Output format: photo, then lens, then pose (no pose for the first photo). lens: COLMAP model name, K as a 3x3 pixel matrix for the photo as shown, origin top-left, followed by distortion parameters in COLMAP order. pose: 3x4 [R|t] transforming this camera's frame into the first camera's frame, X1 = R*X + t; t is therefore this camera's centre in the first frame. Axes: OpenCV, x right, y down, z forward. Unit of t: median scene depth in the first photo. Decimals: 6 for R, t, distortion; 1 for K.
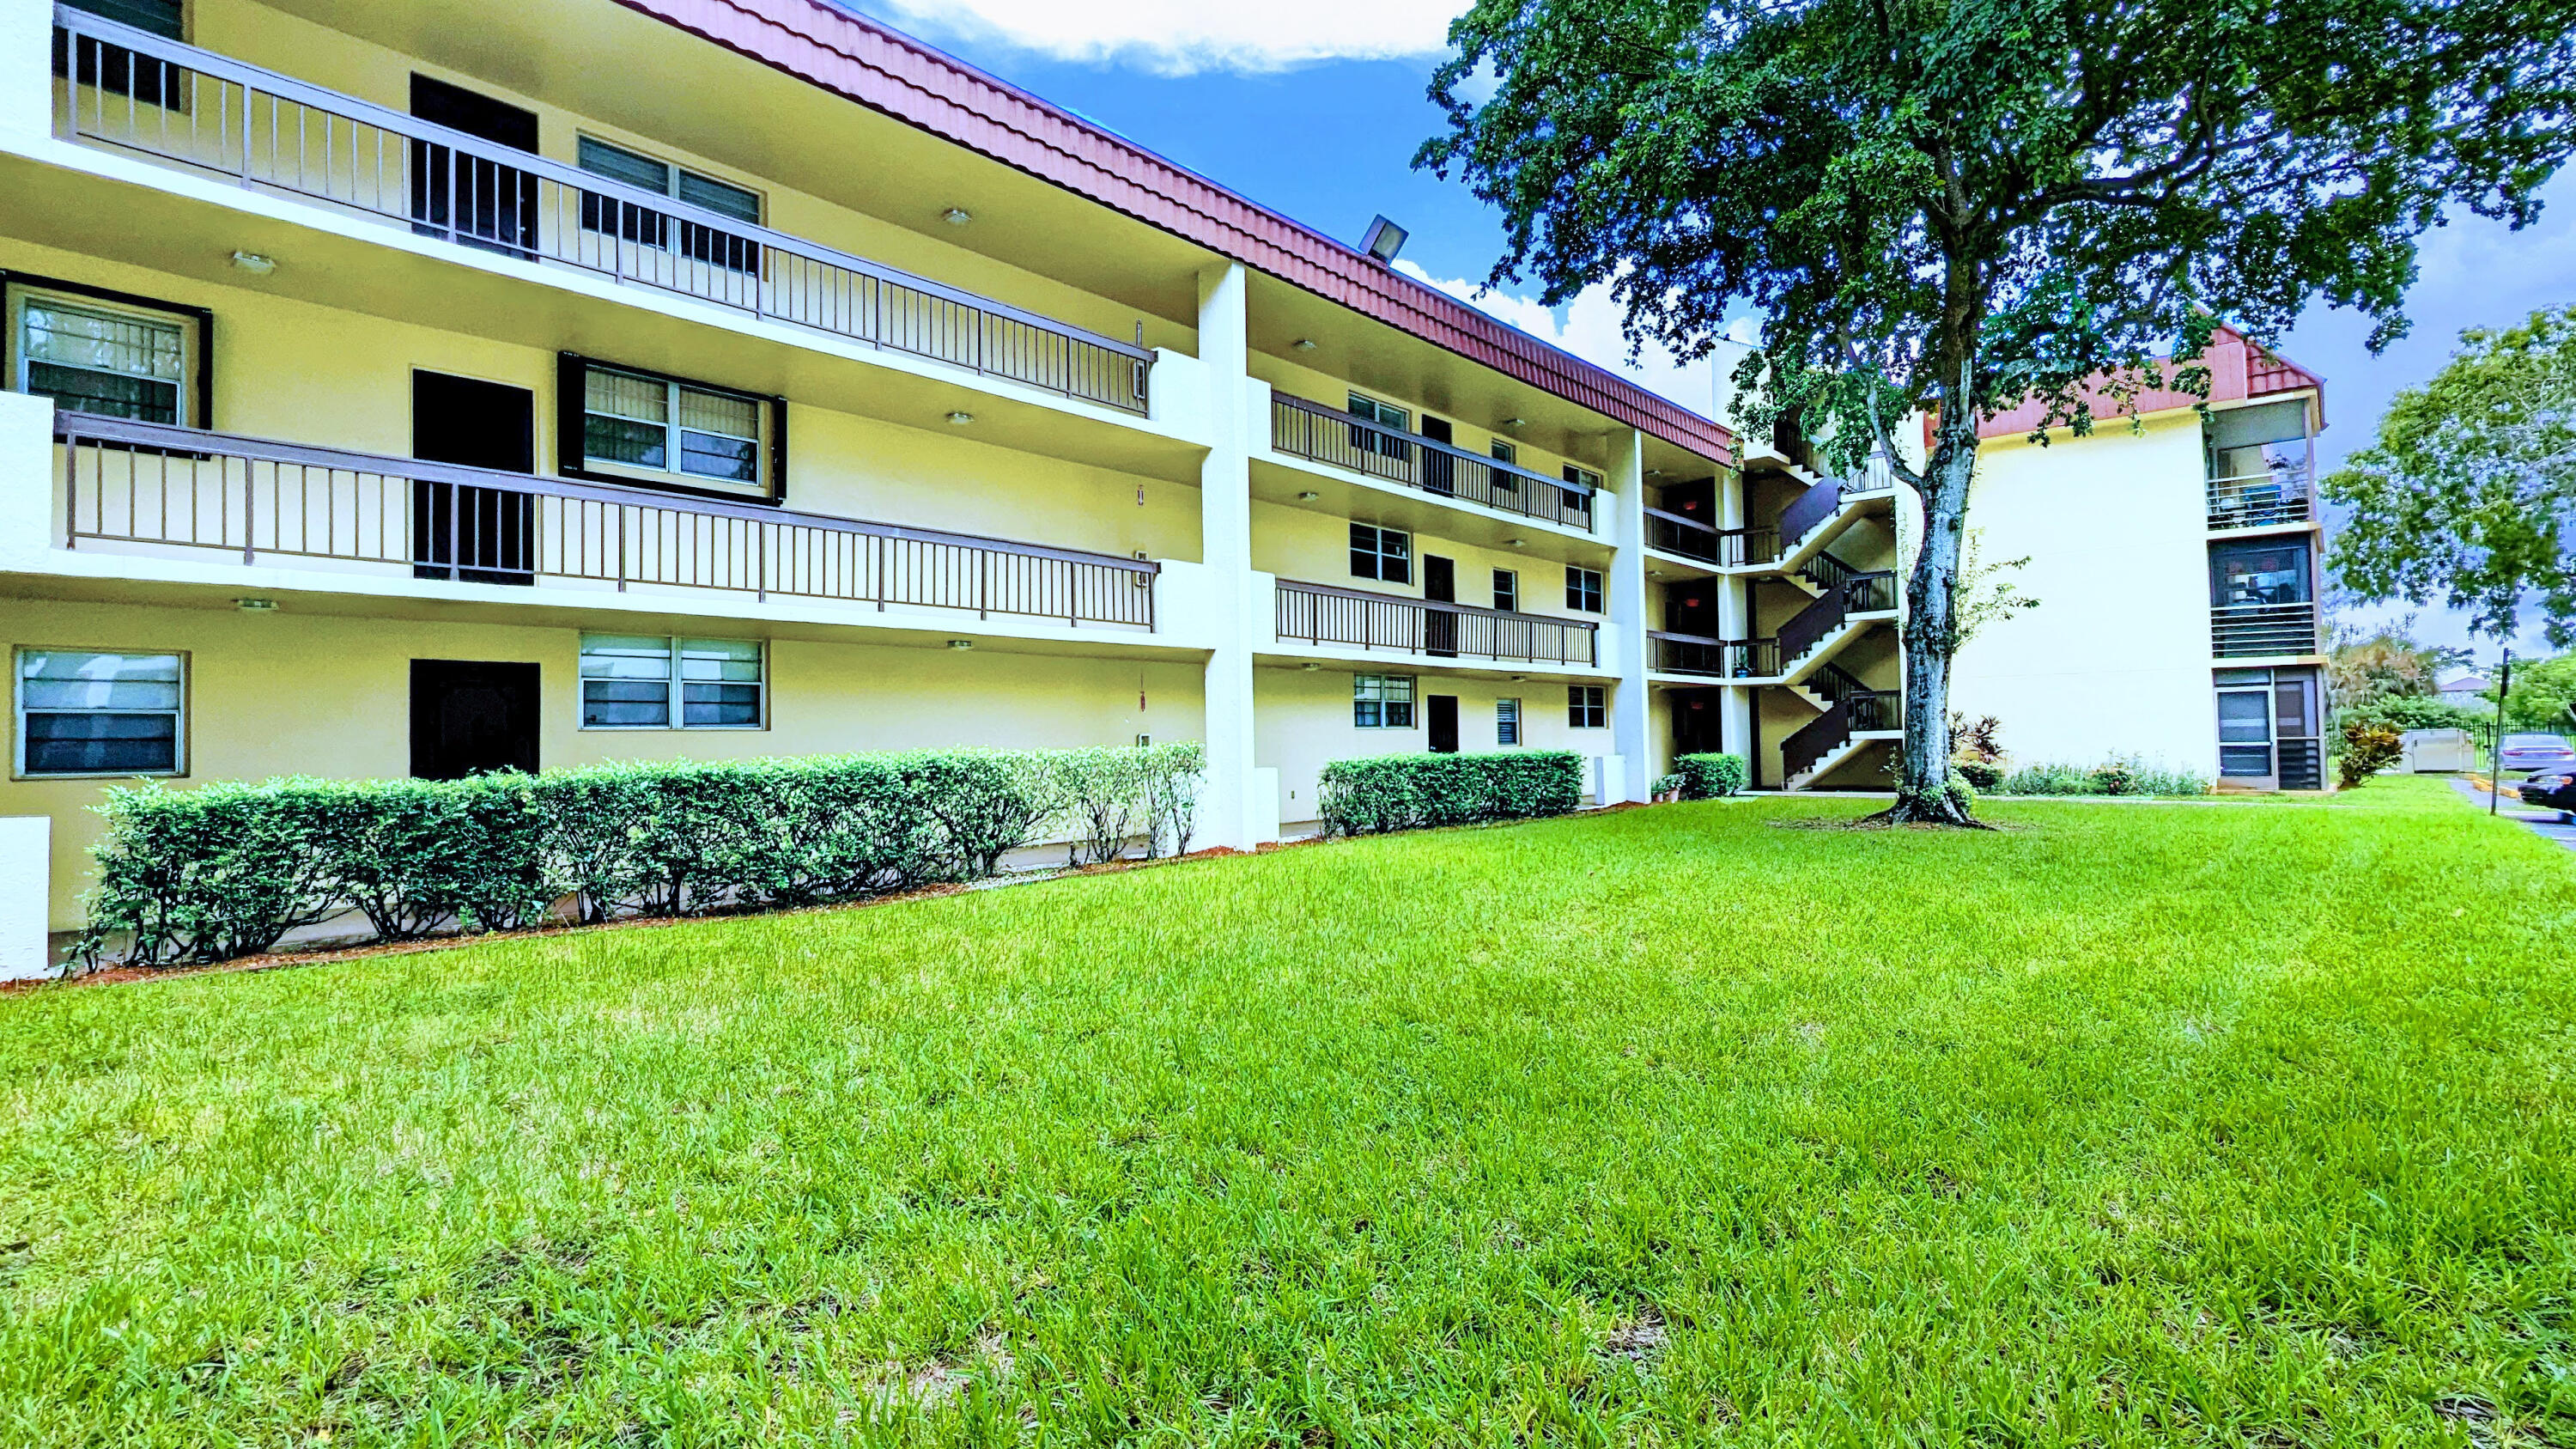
lens RADIAL K [[1174.6, 0, 1288.0], [0, 1174.6, 724.5], [0, 0, 1]] dist [0.000884, 0.000029]
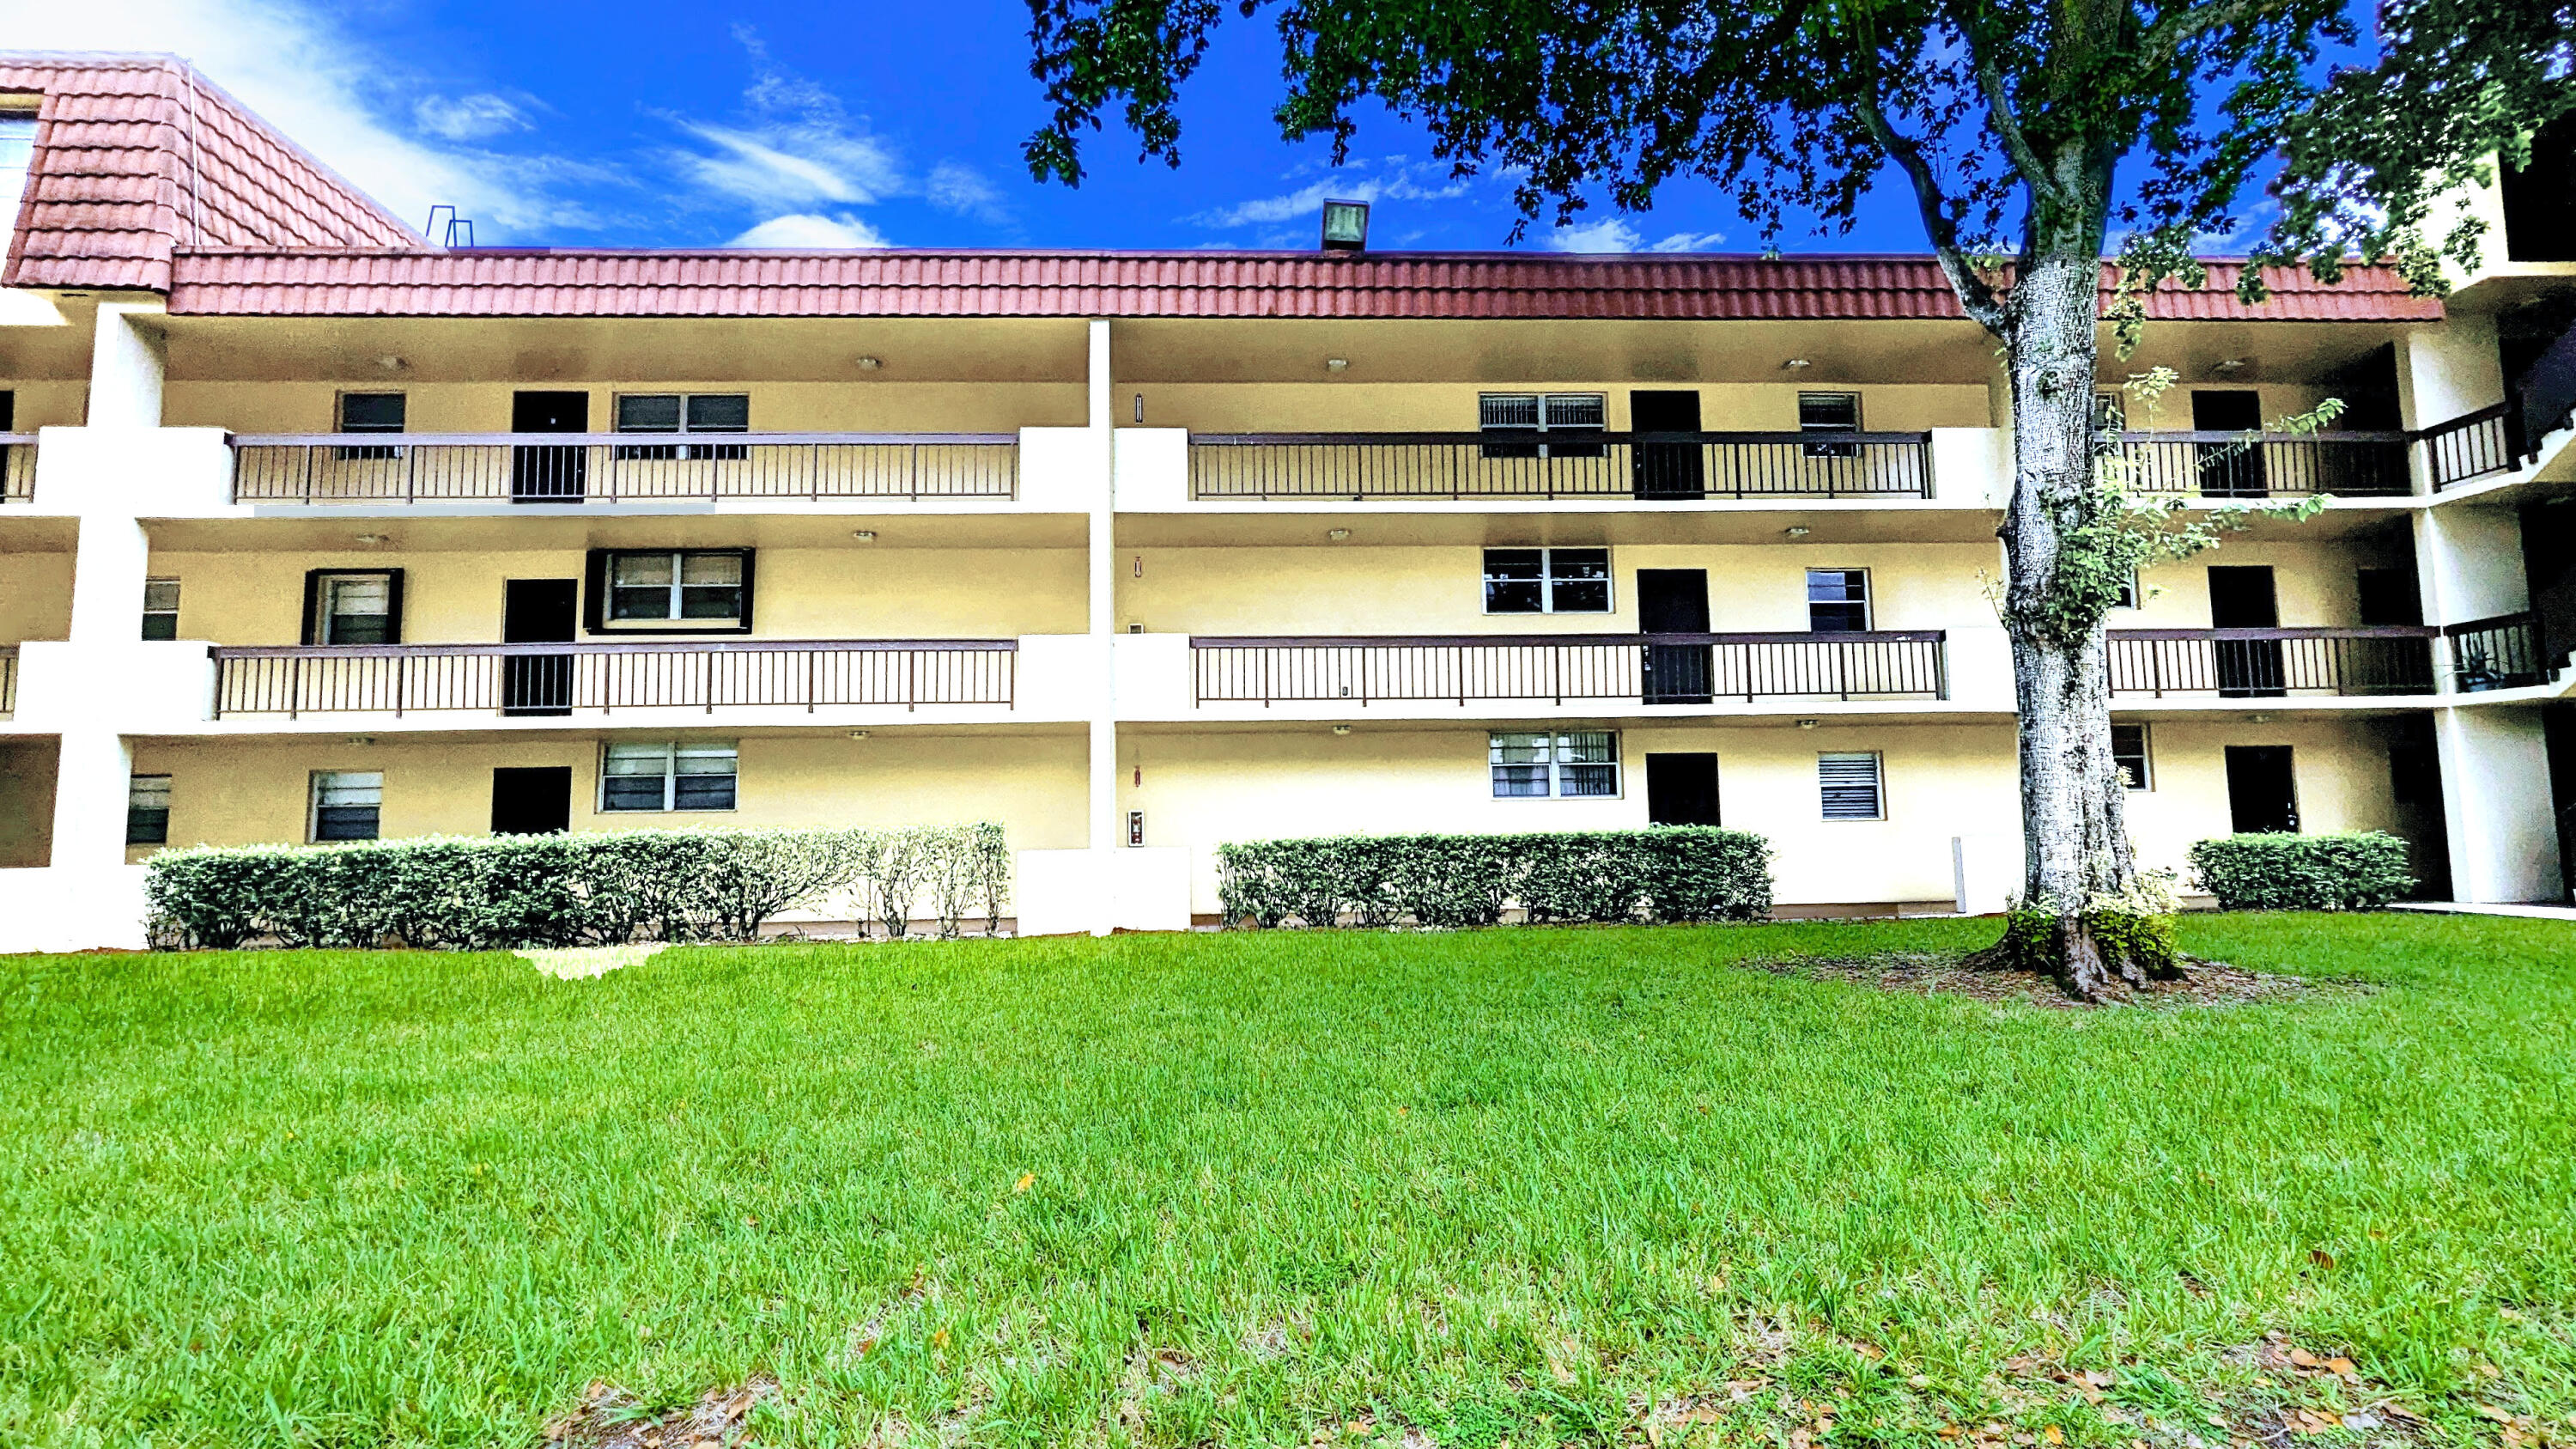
lens RADIAL K [[1200.0, 0, 1288.0], [0, 1200.0, 724.5], [0, 0, 1]] dist [-0.029626, -0.000077]
pose [[0.715408, -0.065938, -0.695588, 0.847713], [0.020117, 0.997068, -0.073826, 0.014908], [0.698417, 0.038823, 0.714637, 0.495644]]
